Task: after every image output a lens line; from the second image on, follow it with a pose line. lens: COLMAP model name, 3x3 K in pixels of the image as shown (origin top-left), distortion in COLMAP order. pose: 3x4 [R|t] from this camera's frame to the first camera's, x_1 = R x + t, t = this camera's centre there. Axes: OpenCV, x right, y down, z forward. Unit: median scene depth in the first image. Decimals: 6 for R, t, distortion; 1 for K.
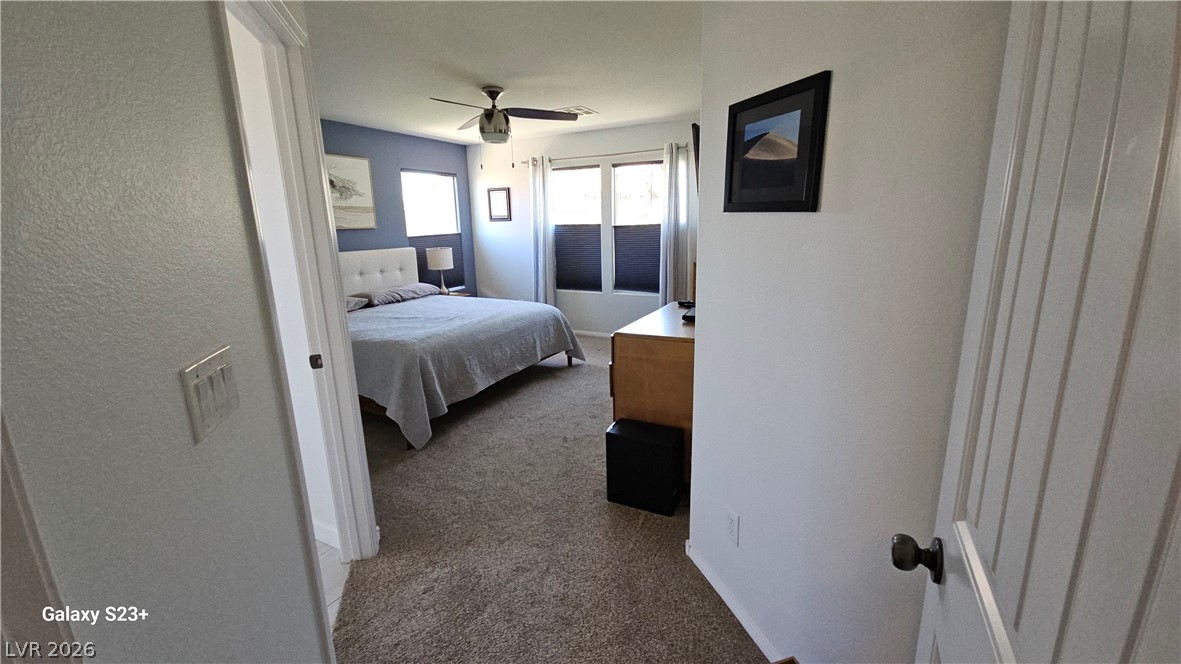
lens RADIAL K [[479.1, 0, 595.6], [0, 479.1, 331.3], [0, 0, 1]] dist [0.003420, -0.004492]
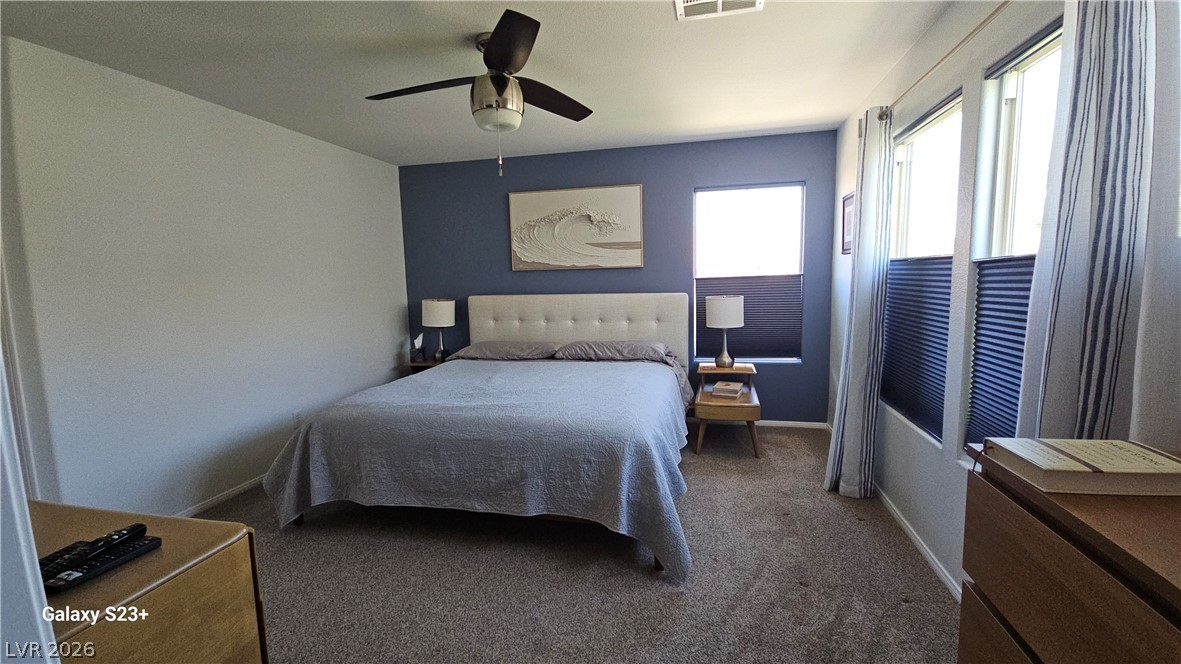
lens RADIAL K [[479.1, 0, 595.2], [0, 479.1, 328.6], [0, 0, 1]] dist [0.003420, -0.004492]
pose [[0.251131, 0.122565, -0.960162, 0.320843], [-0.199304, 0.977243, 0.072618, -0.161072], [0.947212, 0.173127, 0.269843, 0.744136]]
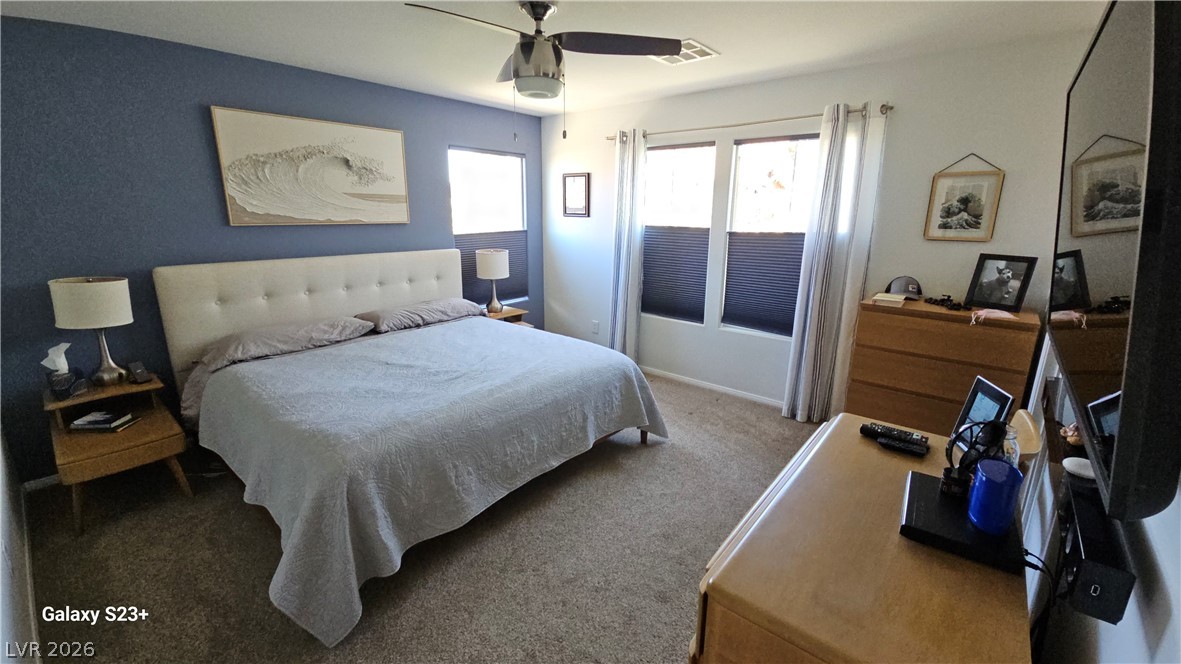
lens RADIAL K [[479.1, 0, 597.2], [0, 479.1, 331.3], [0, 0, 1]] dist [0.003420, -0.004492]
pose [[0.975267, 0.083888, -0.204494, 0.006597], [-0.078741, 0.996342, 0.033193, -0.094682], [0.206531, -0.016270, 0.978305, 0.319115]]
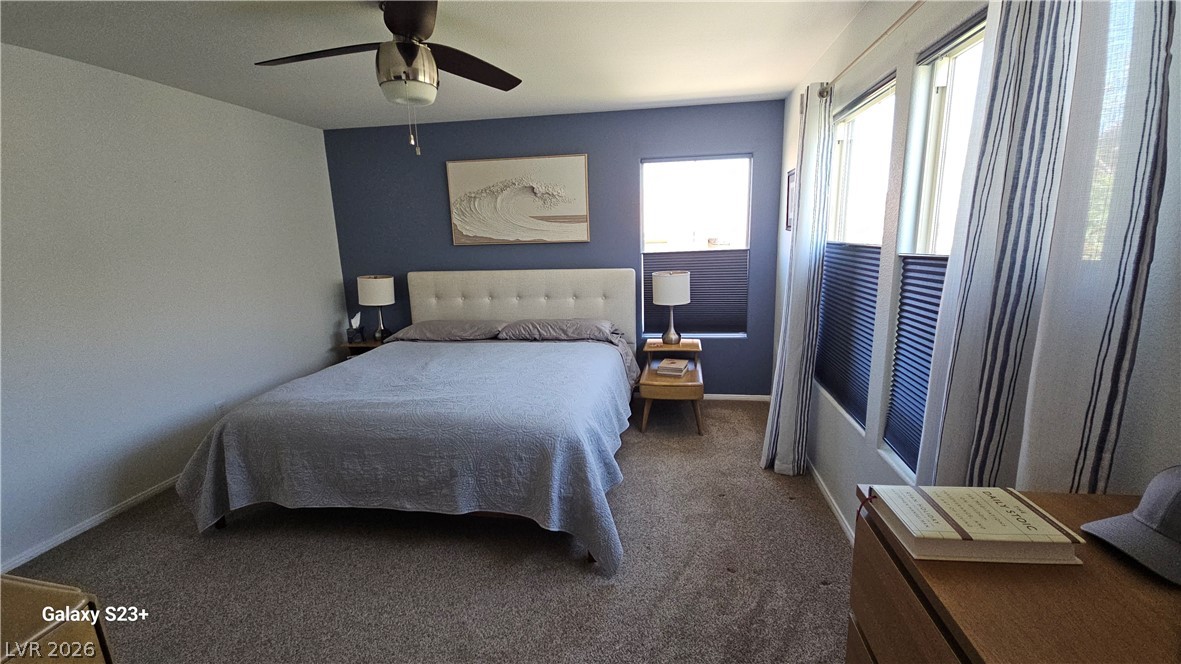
lens RADIAL K [[479.1, 0, 595.8], [0, 479.1, 329.3], [0, 0, 1]] dist [0.003420, -0.004492]
pose [[0.322432, 0.198639, -0.925516, 0.308501], [-0.192081, 0.971123, 0.141510, -0.194487], [0.926899, 0.132146, 0.351276, 0.774823]]
